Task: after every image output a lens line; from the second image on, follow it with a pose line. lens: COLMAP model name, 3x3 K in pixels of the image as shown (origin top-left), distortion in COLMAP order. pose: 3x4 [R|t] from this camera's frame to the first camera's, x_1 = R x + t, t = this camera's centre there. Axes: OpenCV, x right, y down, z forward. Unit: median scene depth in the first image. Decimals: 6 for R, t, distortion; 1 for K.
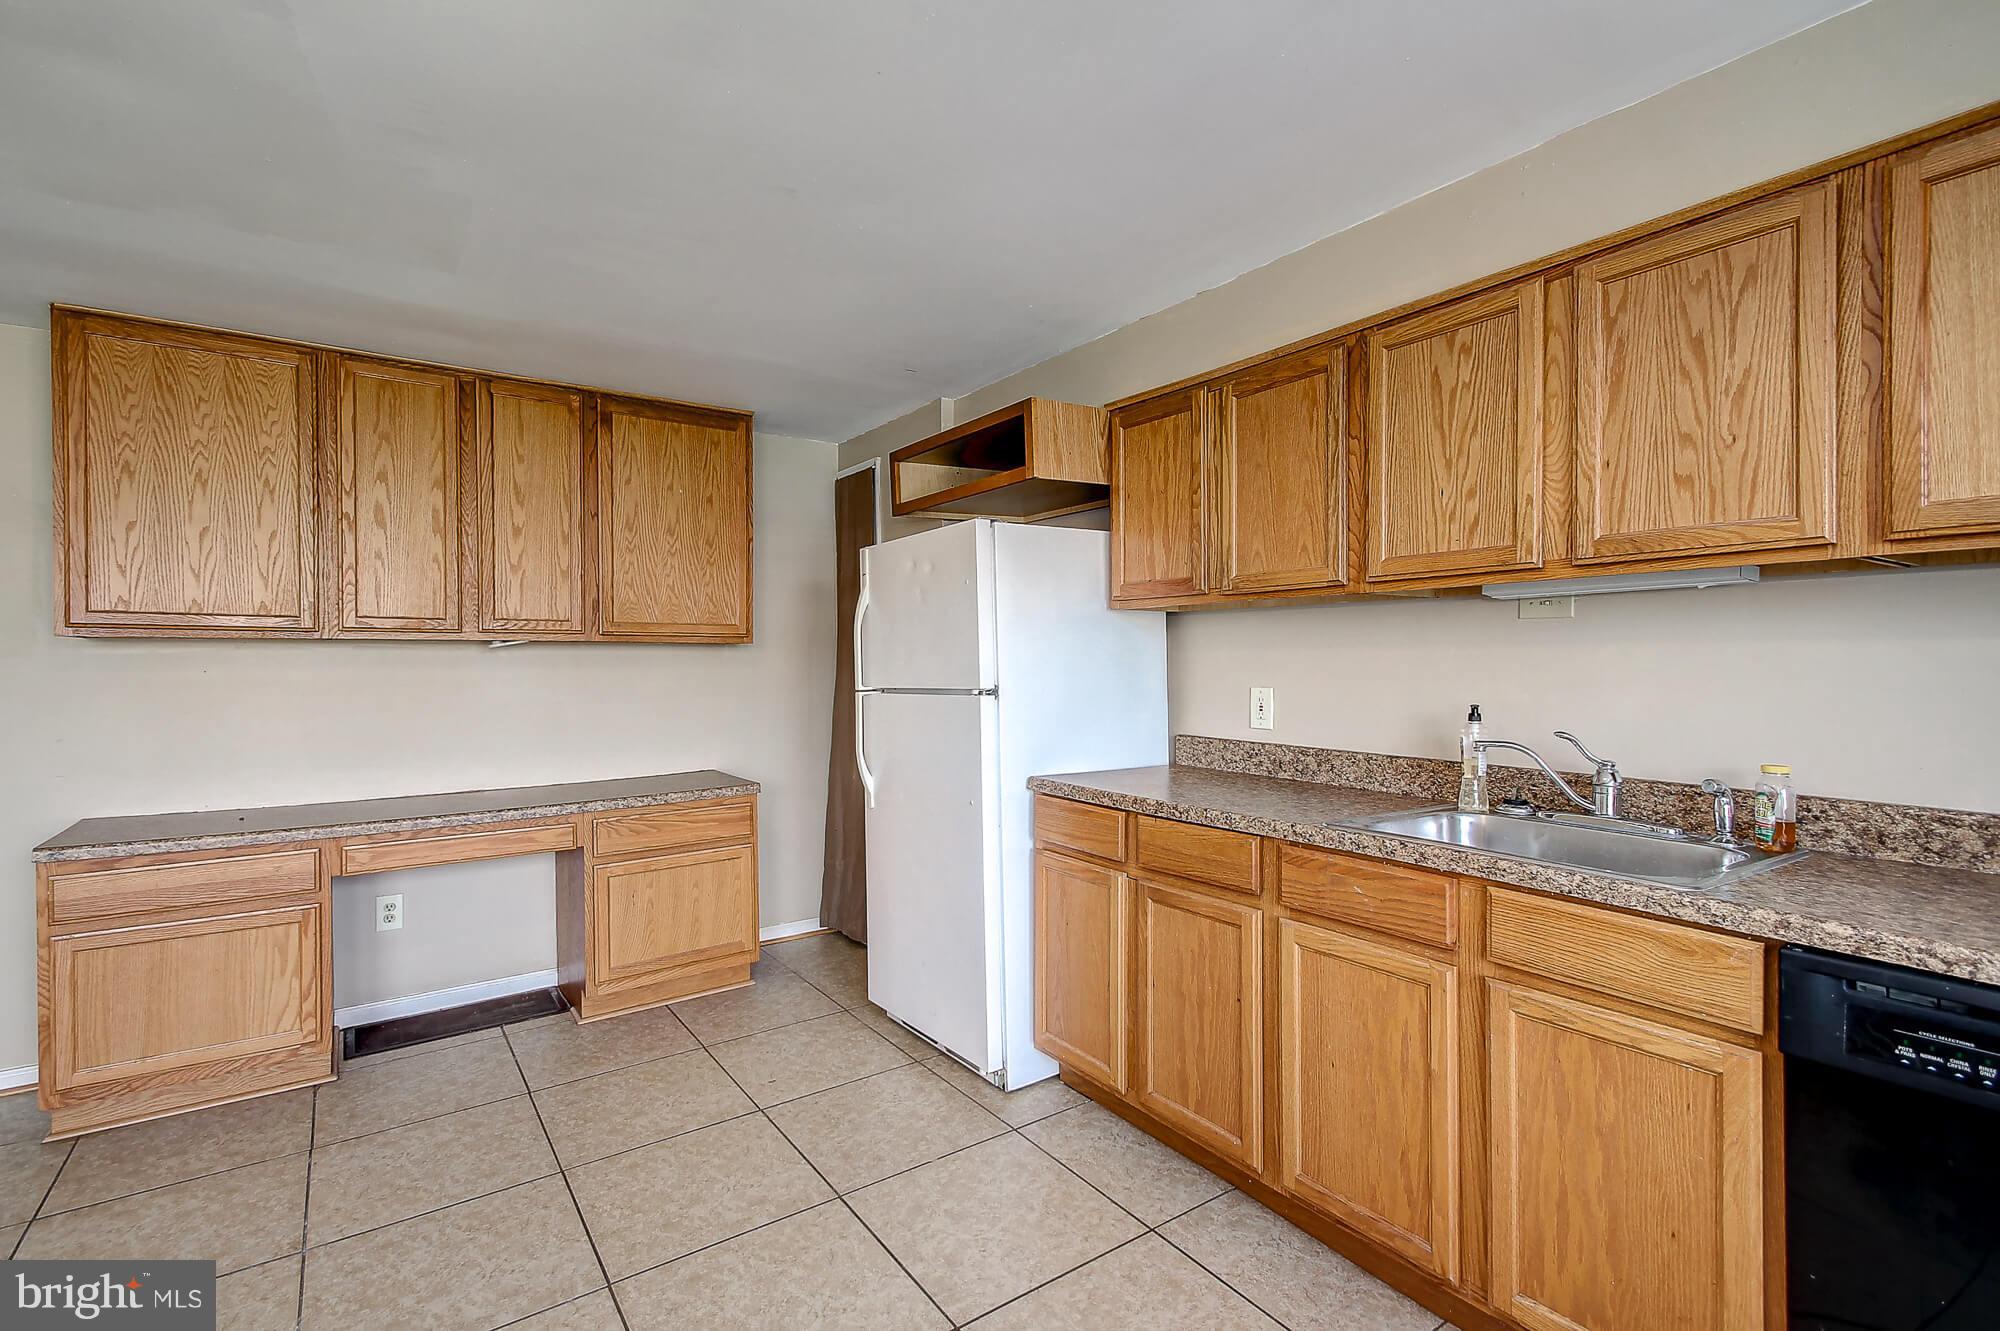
lens RADIAL K [[915.0, 0, 967.6], [0, 915.0, 669.5], [0, 0, 1]] dist [0.041431, -0.017832]
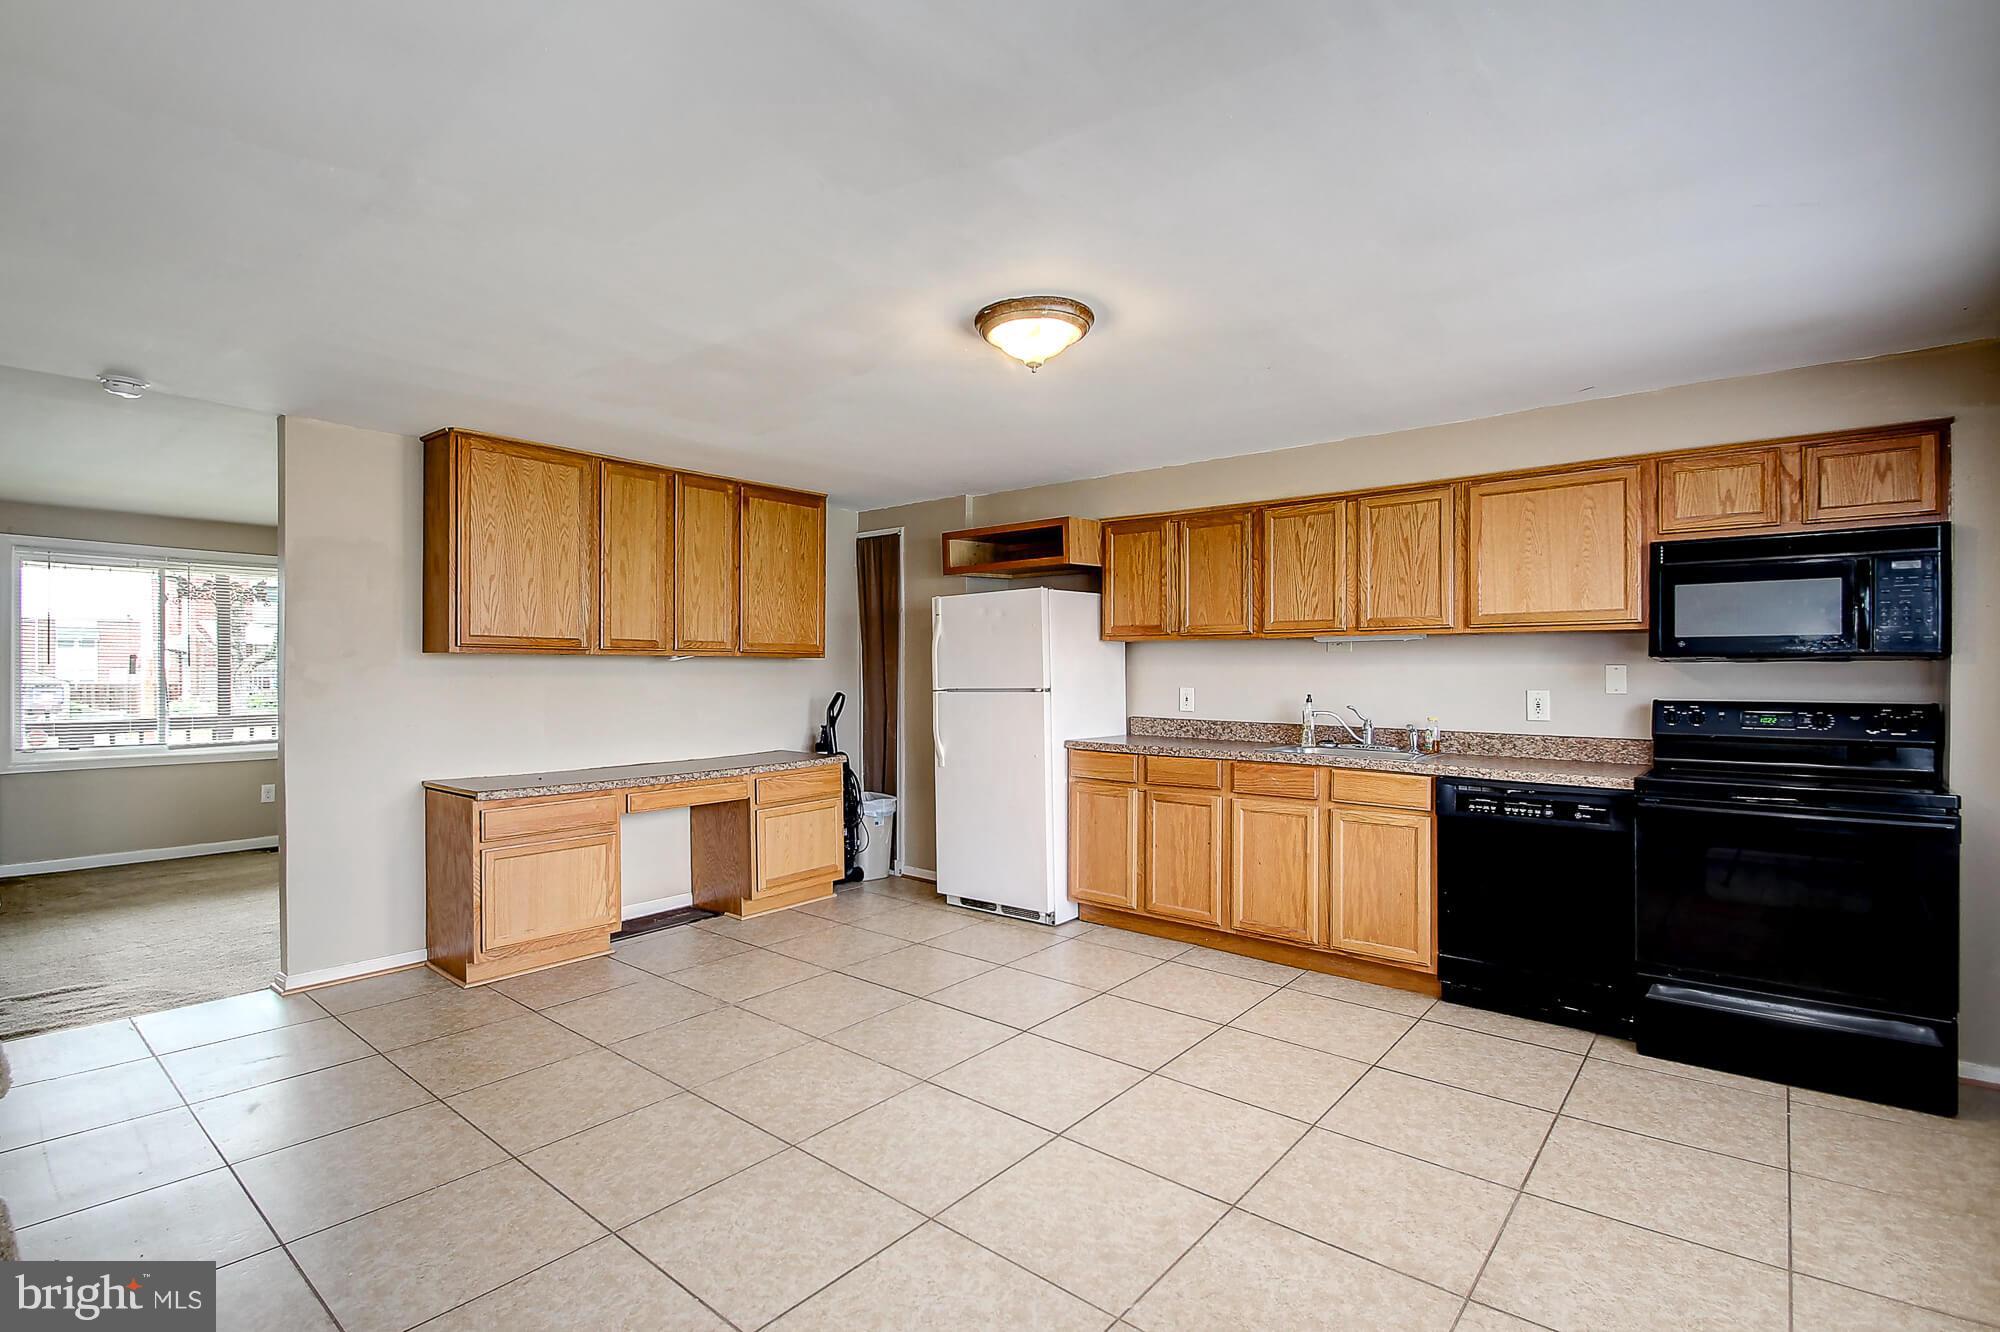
lens RADIAL K [[955.7, 0, 959.7], [0, 955.7, 671.3], [0, 0, 1]] dist [0.029860, -0.022691]
pose [[0.967166, 0.003961, 0.254115, -0.553227], [-0.001519, 0.999951, -0.009807, 0.007319], [-0.254142, 0.009099, 0.967124, -0.635068]]
